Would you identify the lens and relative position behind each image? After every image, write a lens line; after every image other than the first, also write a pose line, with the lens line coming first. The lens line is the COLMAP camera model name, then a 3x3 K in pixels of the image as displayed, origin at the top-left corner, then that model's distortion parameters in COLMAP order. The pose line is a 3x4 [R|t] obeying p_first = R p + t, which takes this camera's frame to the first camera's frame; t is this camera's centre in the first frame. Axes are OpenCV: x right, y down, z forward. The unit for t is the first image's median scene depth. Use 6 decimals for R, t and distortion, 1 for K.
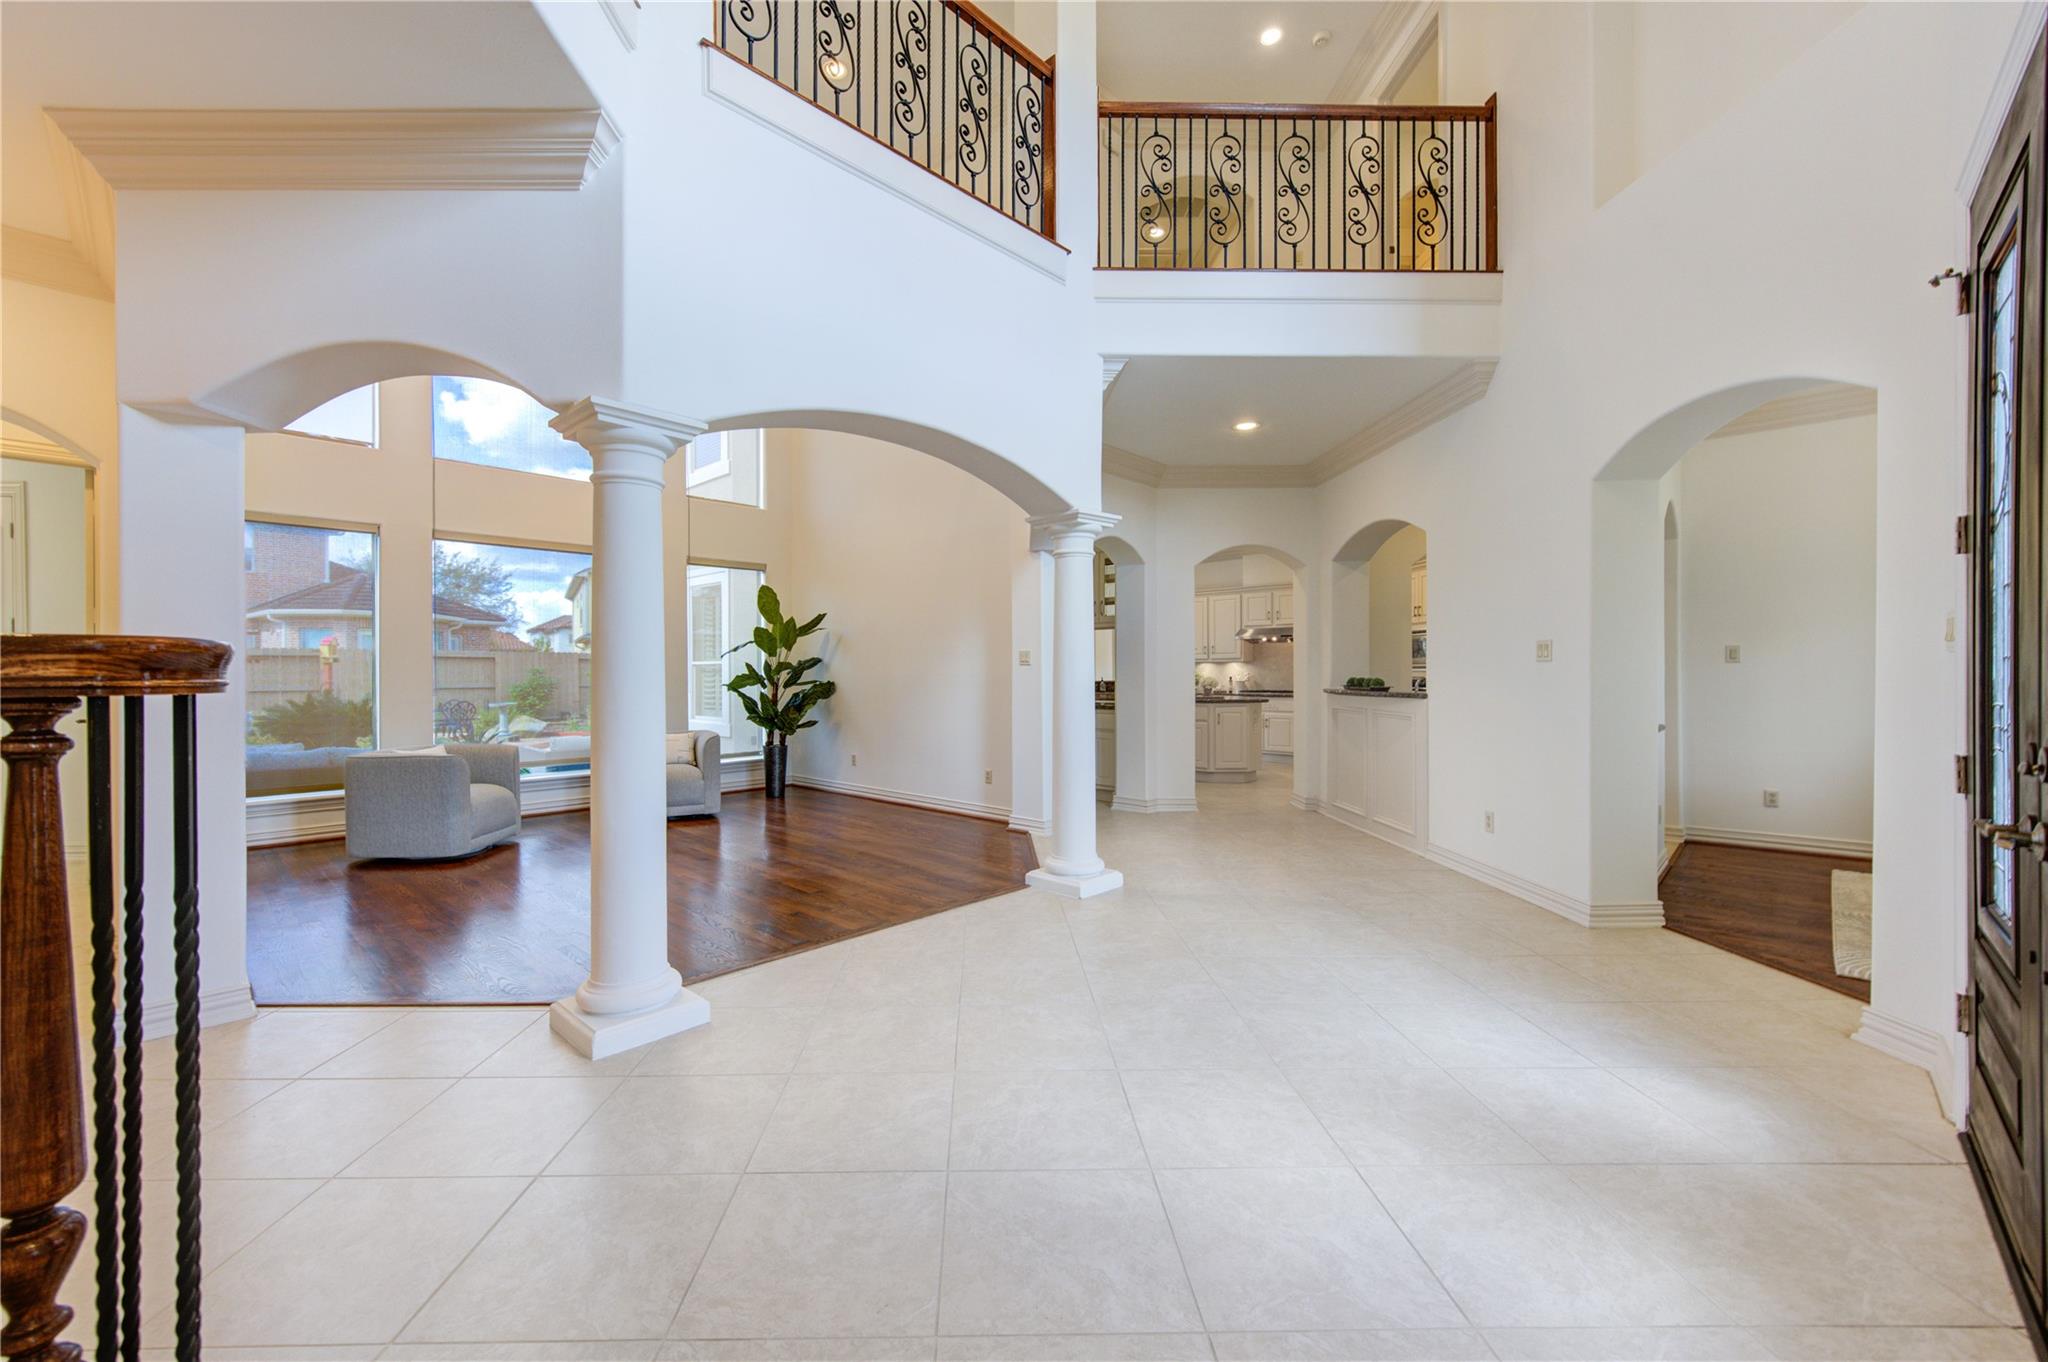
lens RADIAL K [[811.7, 0, 994.1], [0, 811.7, 666.5], [0, 0, 1]] dist [0.000684, -0.000060]
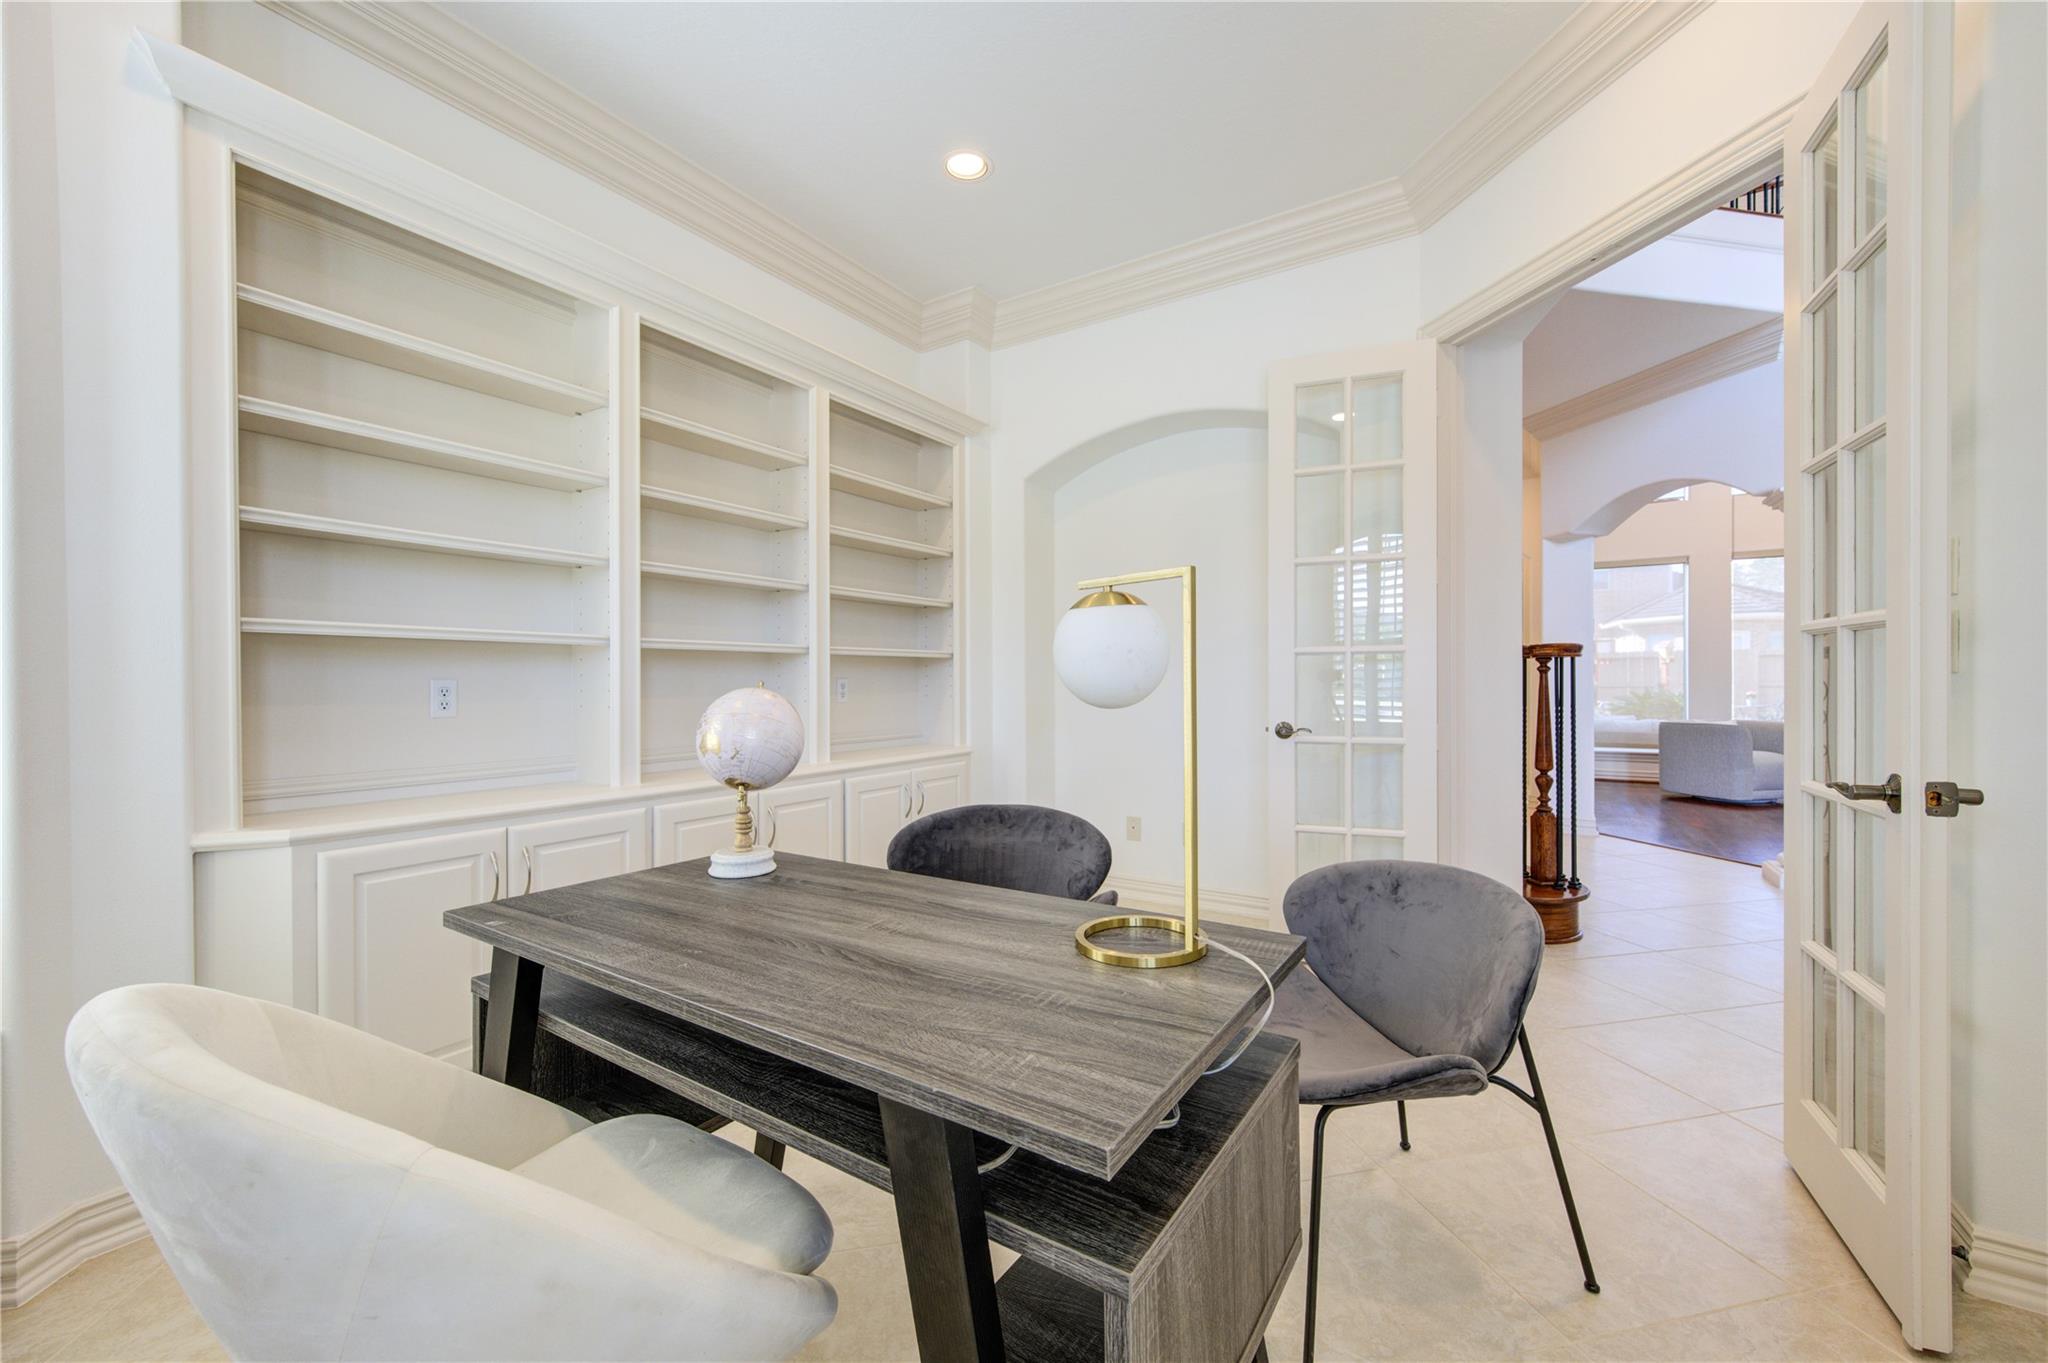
lens RADIAL K [[800.2, 0, 1024.0], [0, 800.2, 681.5], [0, 0, 1]] dist [0.001530, 0.000103]
pose [[0.196580, 0.007488, -0.980459, 0.410727], [0.006487, 0.999939, 0.008937, 0.017598], [0.980466, -0.008118, 0.196519, -0.426214]]
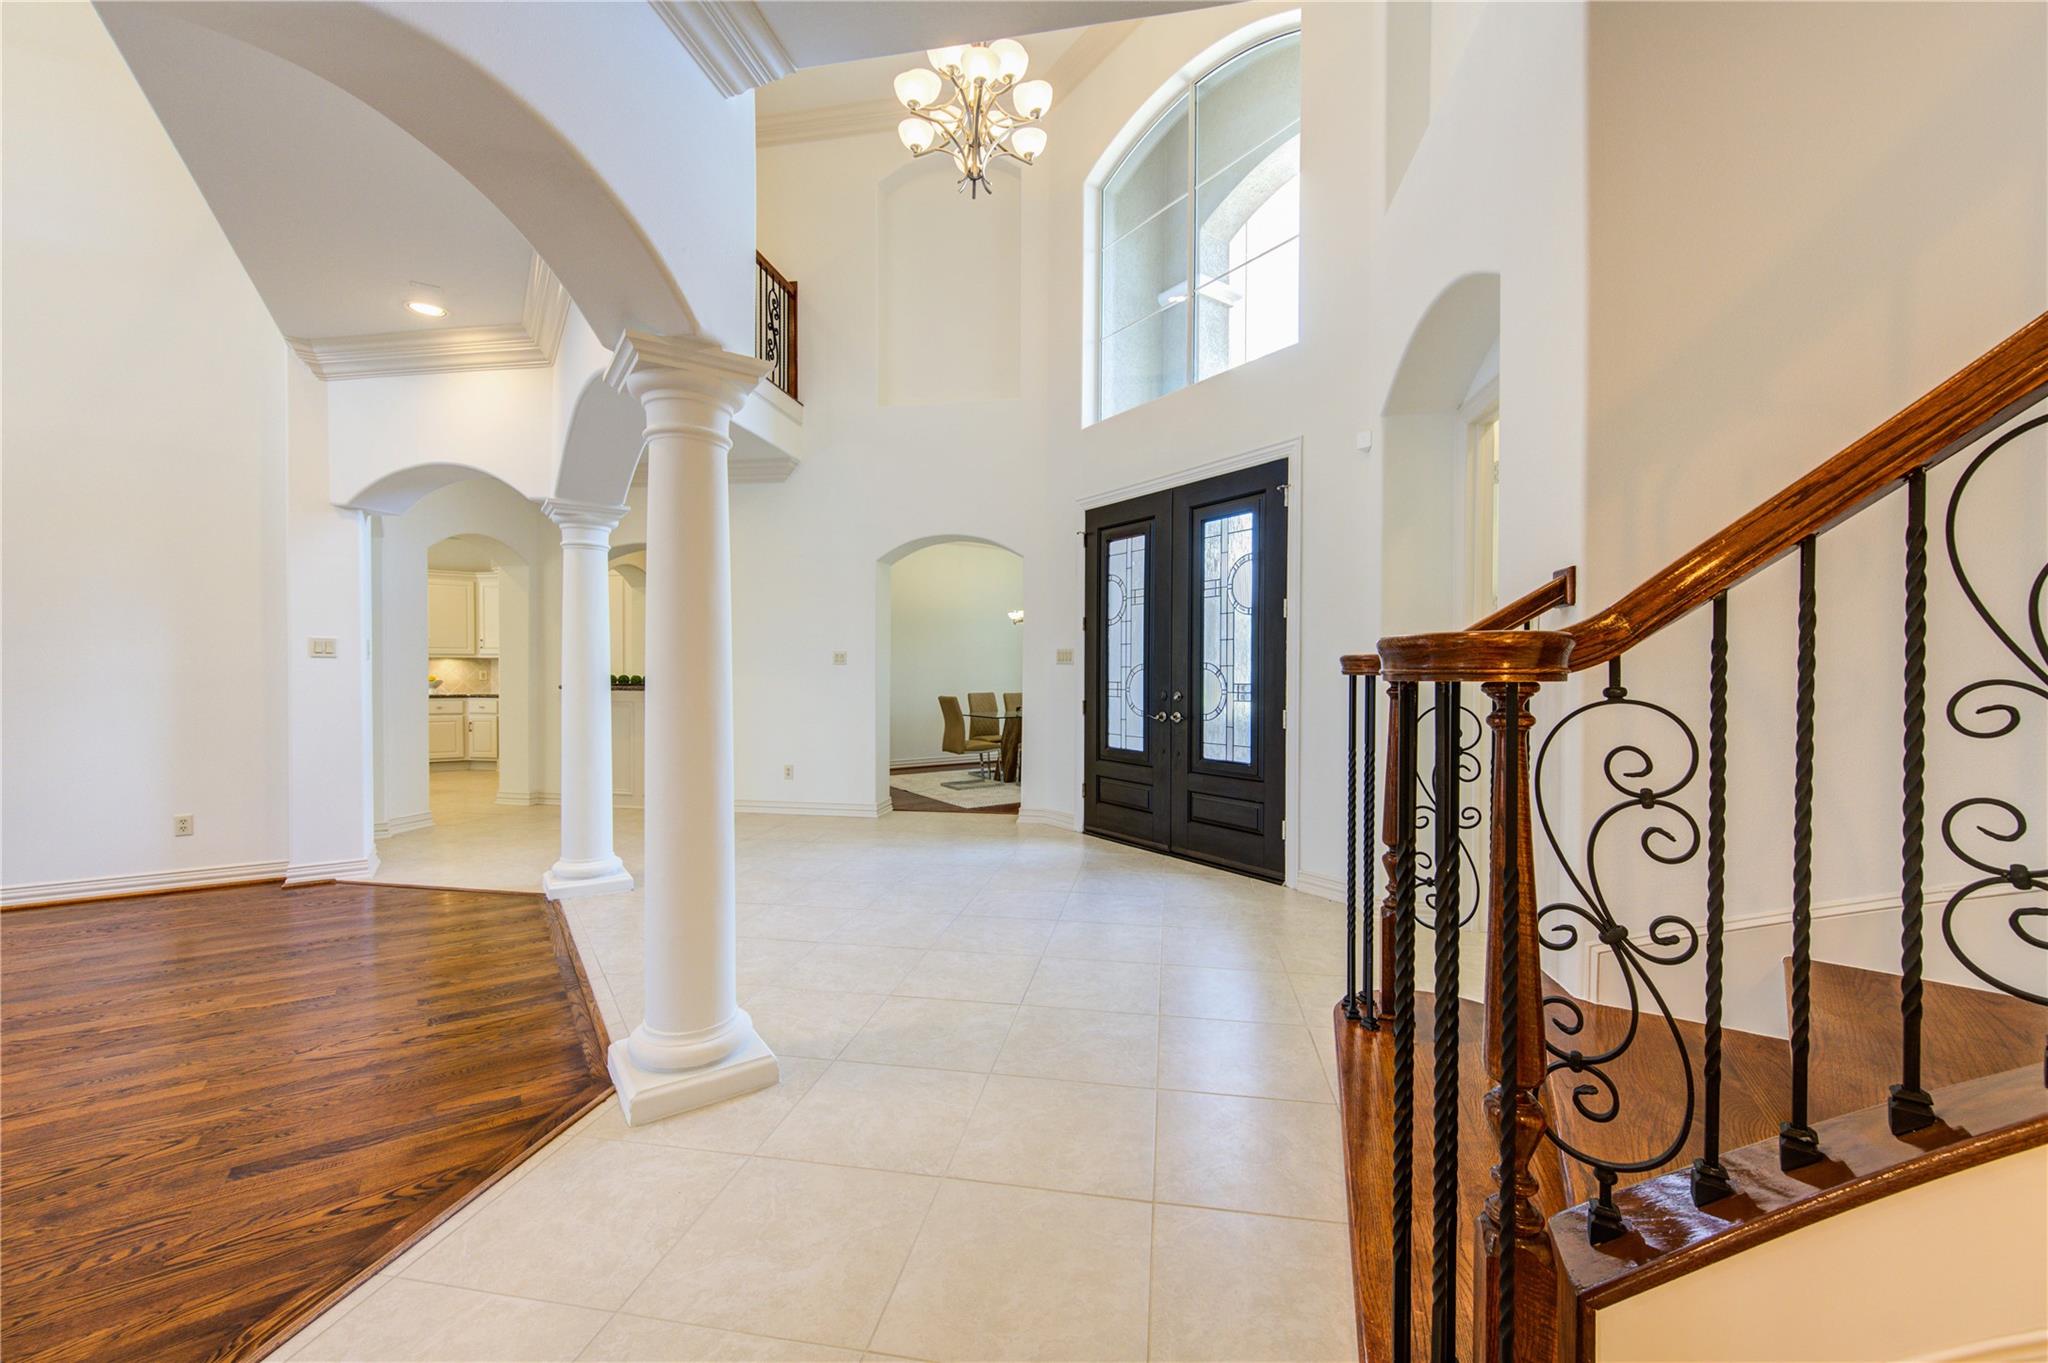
lens RADIAL K [[800.2, 0, 1024.0], [0, 800.2, 681.5], [0, 0, 1]] dist [0.001530, 0.000103]
pose [[0.198542, -0.006552, 0.980071, -0.833582], [-0.010057, 0.999911, 0.008722, 0.009082], [-0.980041, -0.011588, 0.198458, 0.339677]]
